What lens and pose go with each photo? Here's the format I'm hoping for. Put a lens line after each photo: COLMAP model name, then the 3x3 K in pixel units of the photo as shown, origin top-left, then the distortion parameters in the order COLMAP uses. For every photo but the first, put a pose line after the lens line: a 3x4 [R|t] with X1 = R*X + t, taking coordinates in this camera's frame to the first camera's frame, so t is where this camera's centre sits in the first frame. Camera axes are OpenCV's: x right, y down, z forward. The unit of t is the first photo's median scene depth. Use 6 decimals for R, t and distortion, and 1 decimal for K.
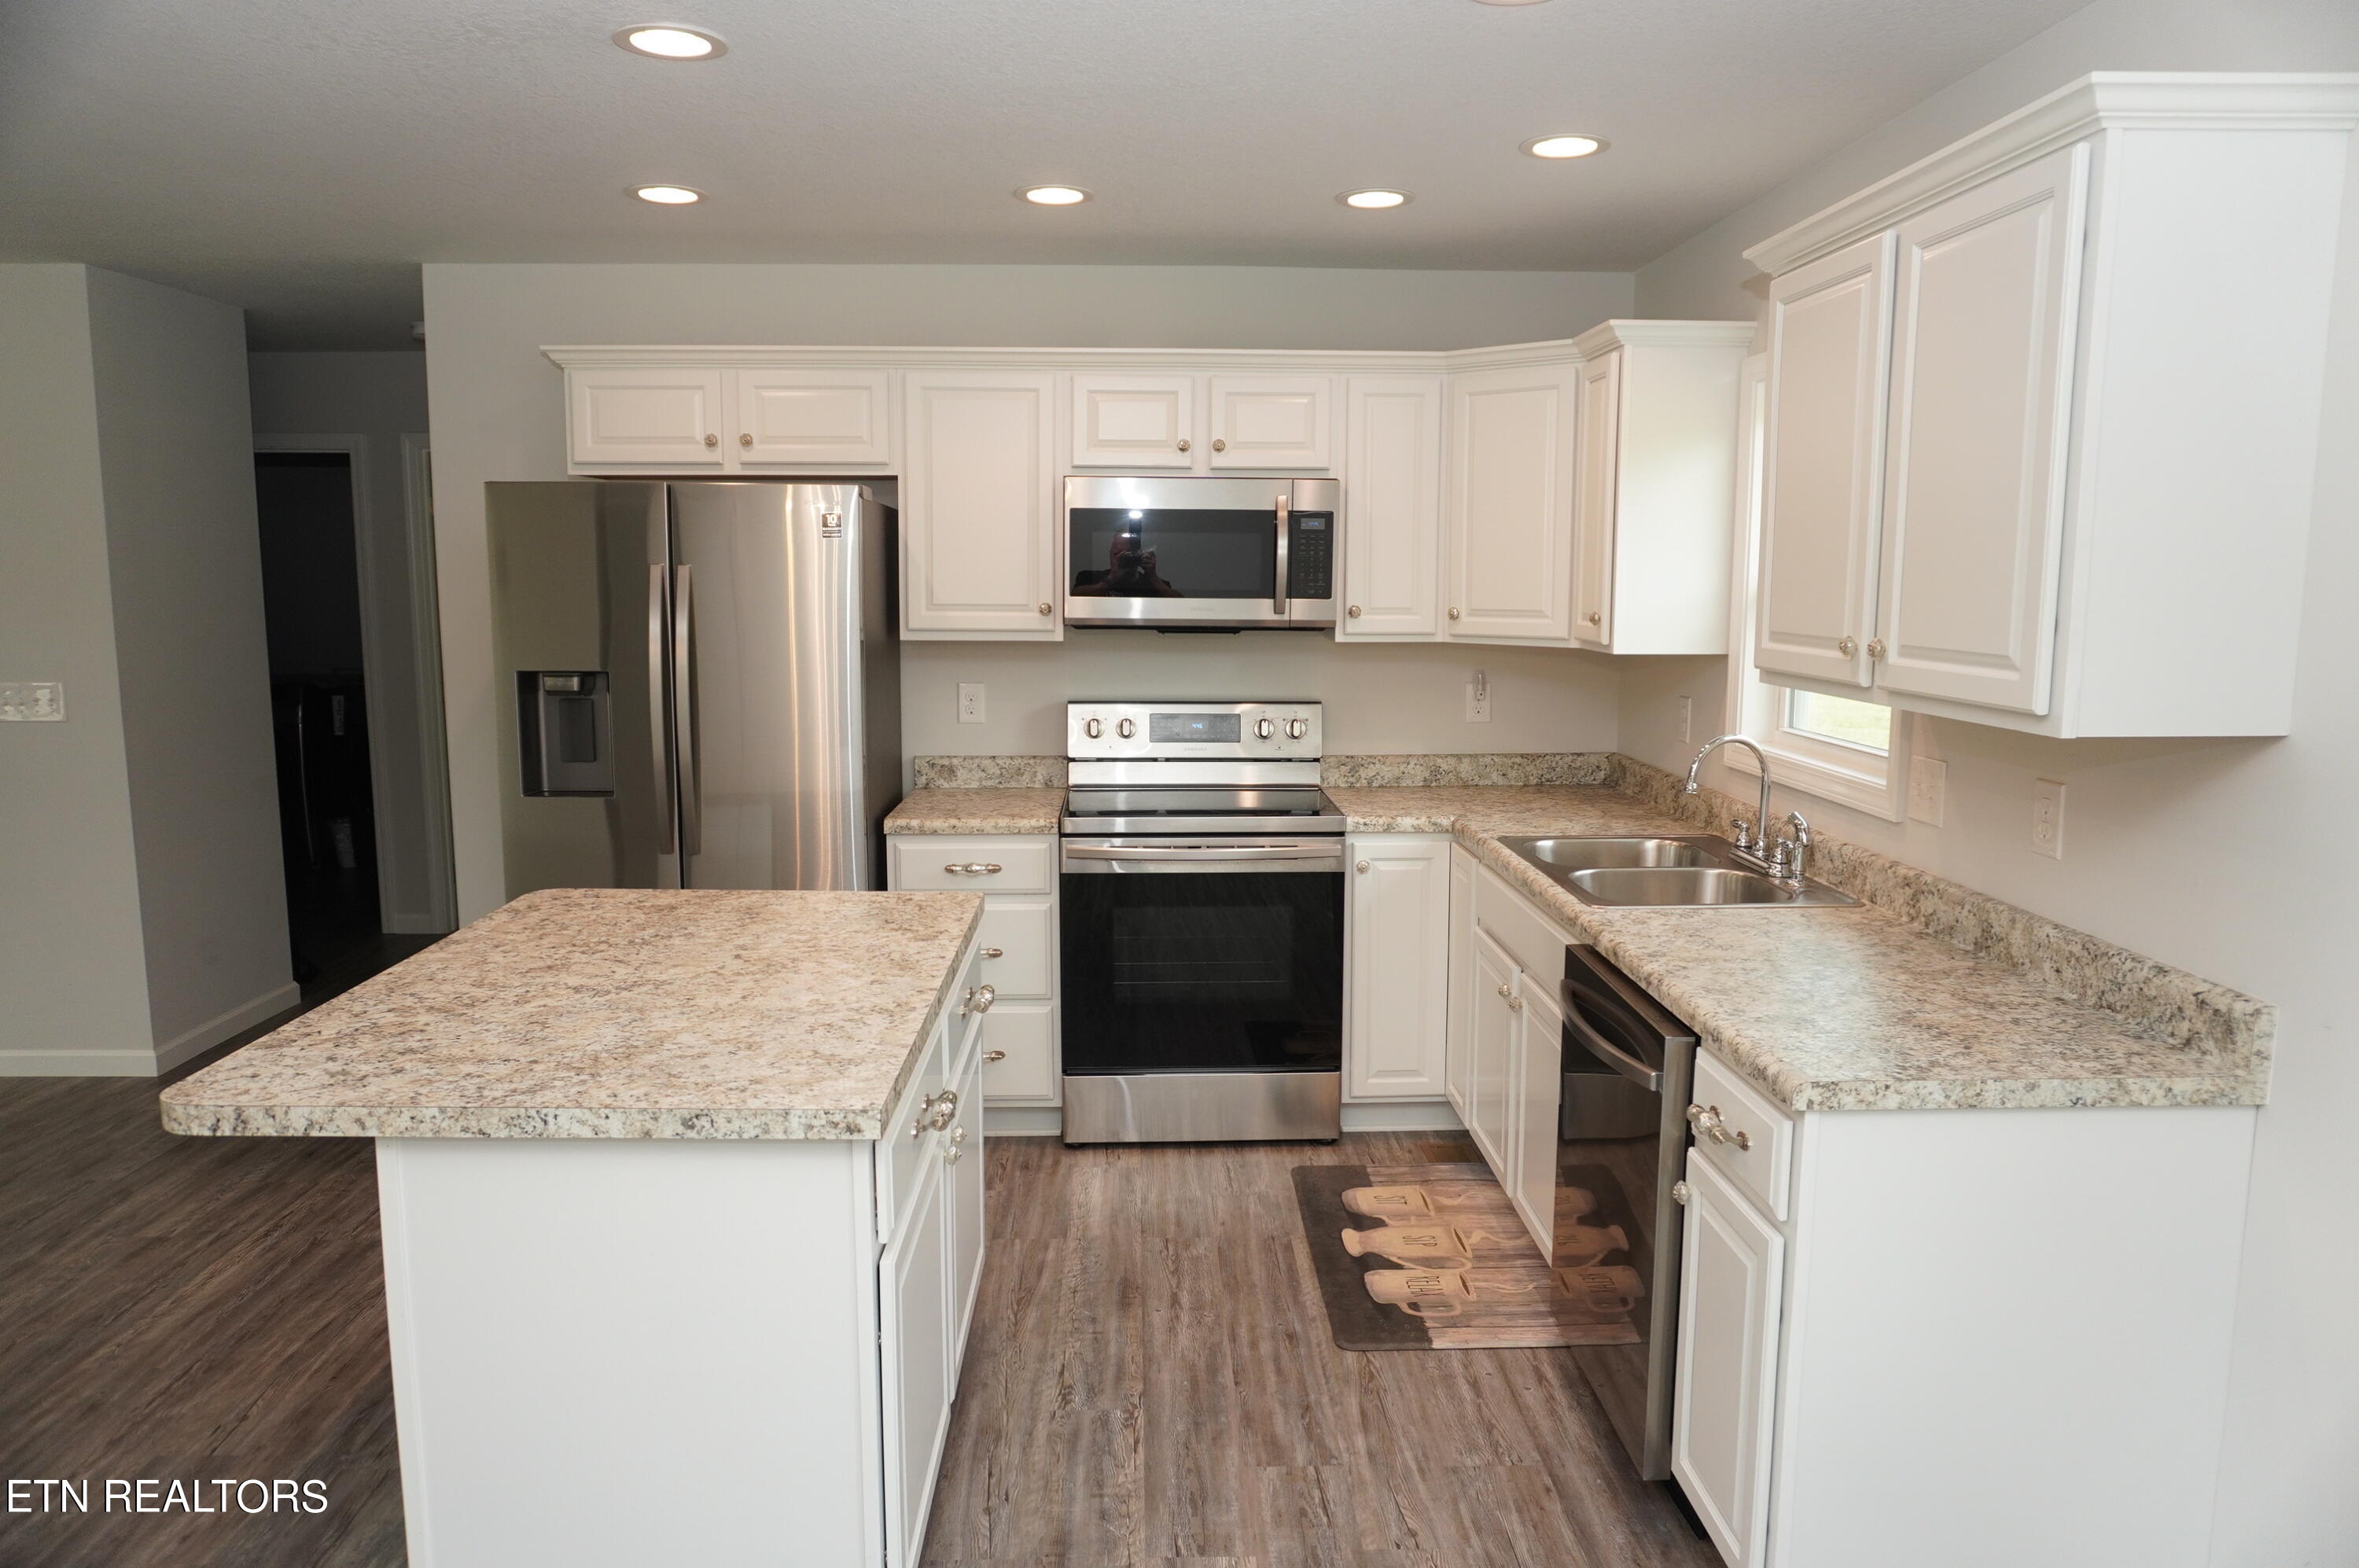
lens RADIAL K [[1569.6, 0, 1179.5], [0, 1569.6, 784.0], [0, 0, 1]] dist [-0.054044, 0.027282]
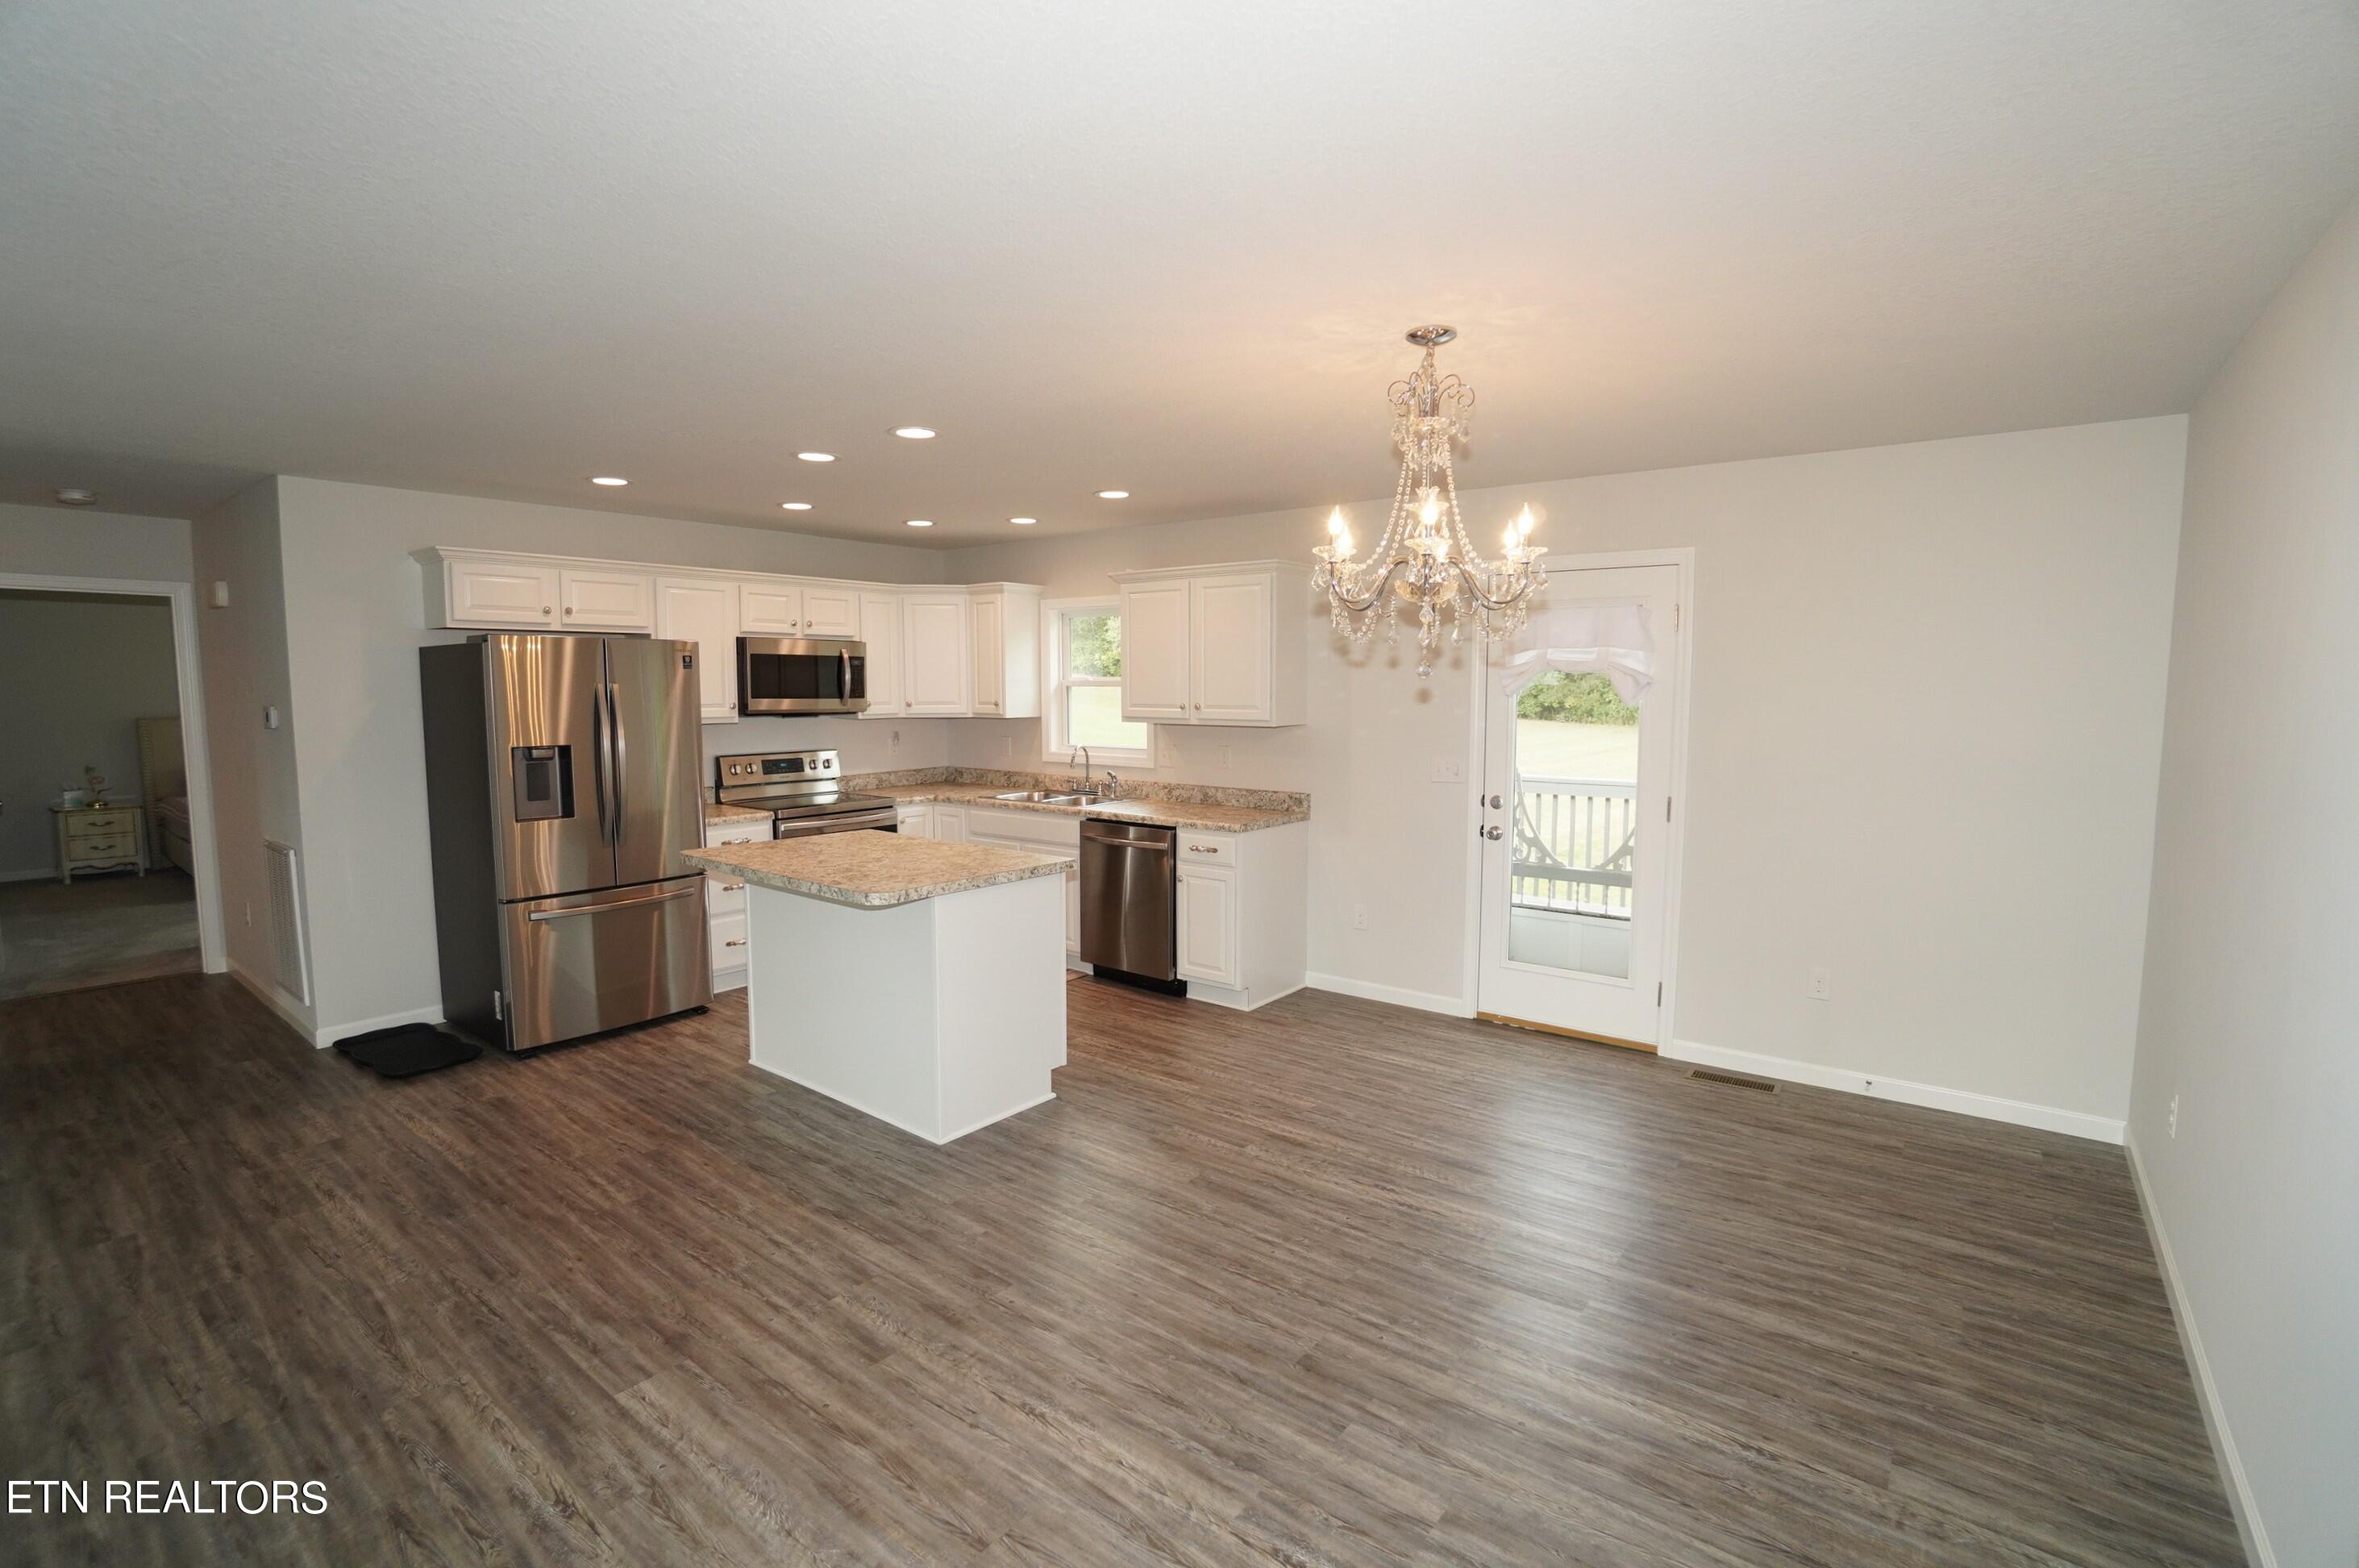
lens RADIAL K [[1067.5, 0, 1170.2], [0, 1067.5, 782.7], [0, 0, 1]] dist [-0.066178, 0.025212]
pose [[0.644107, -0.073066, 0.761438, -0.835323], [0.104279, 0.994522, 0.007222, 0.031015], [-0.757794, 0.074750, 0.648198, -0.257236]]
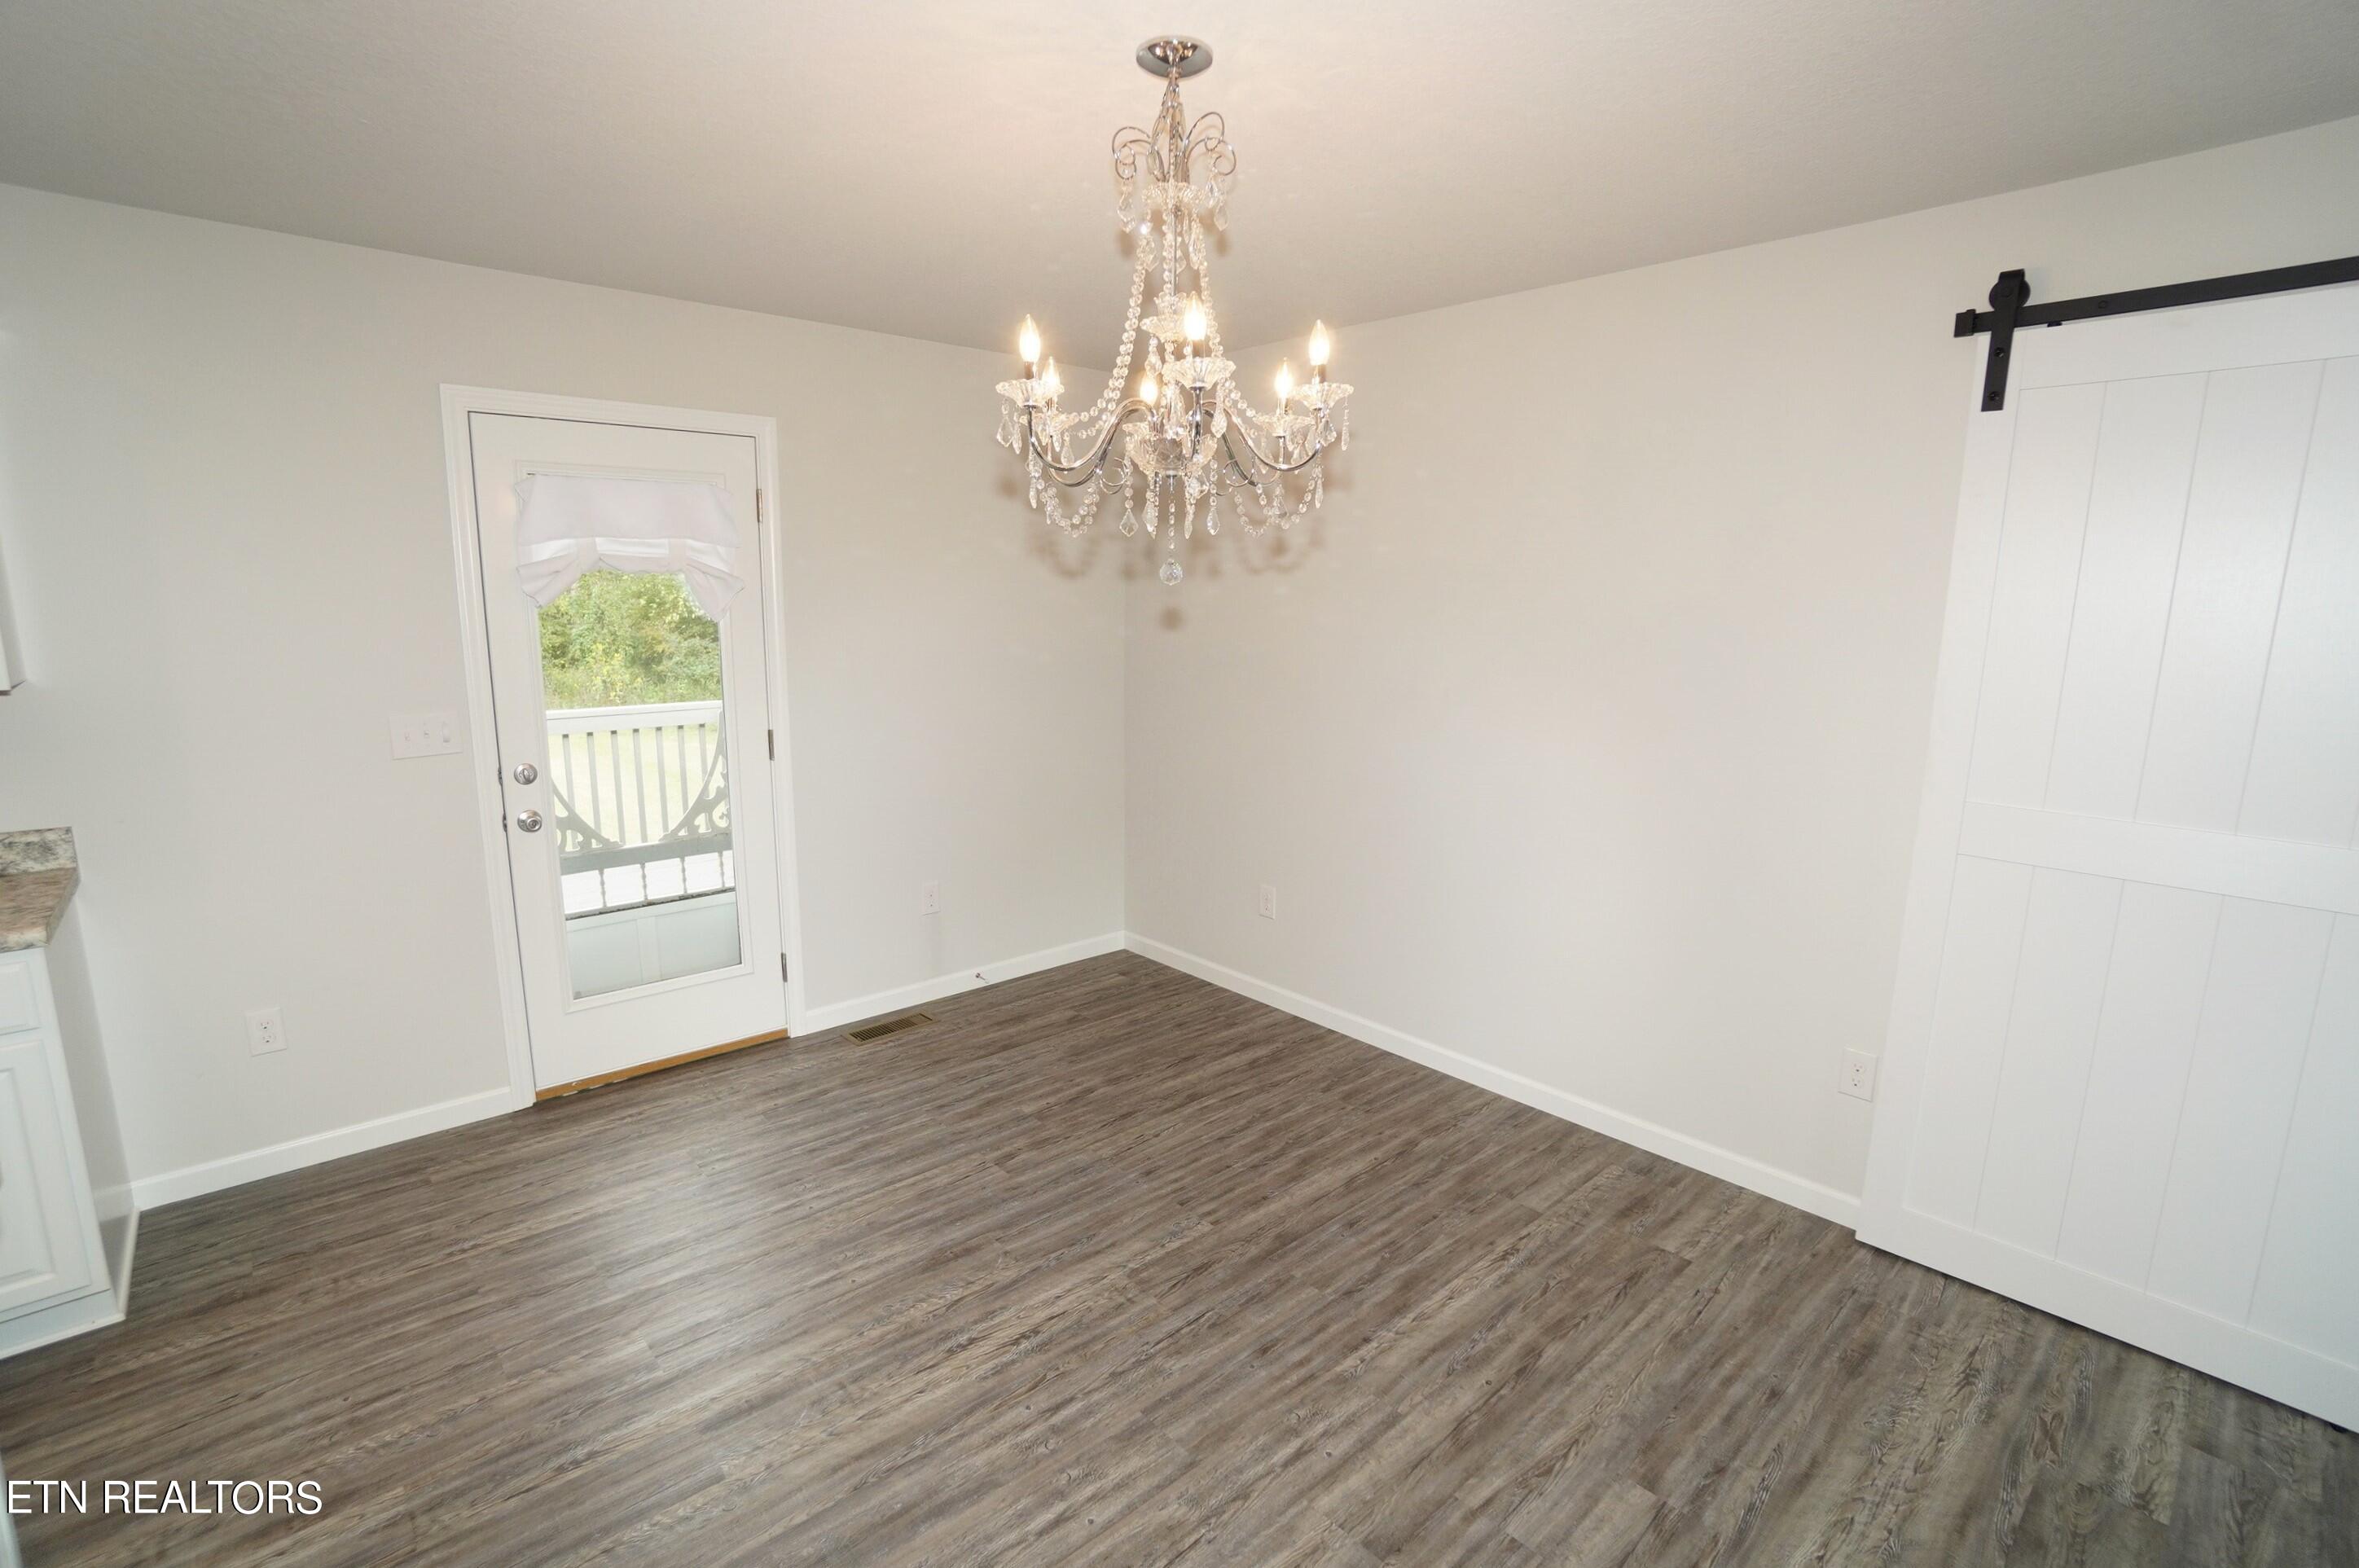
lens RADIAL K [[1077.3, 0, 1179.5], [0, 1077.3, 784.0], [0, 0, 1]] dist [-0.059373, 0.020724]
pose [[-0.649937, -0.143237, 0.746368, -0.559619], [0.088414, 0.961160, 0.261448, -0.057604], [-0.754828, 0.235914, -0.612029, 0.393070]]
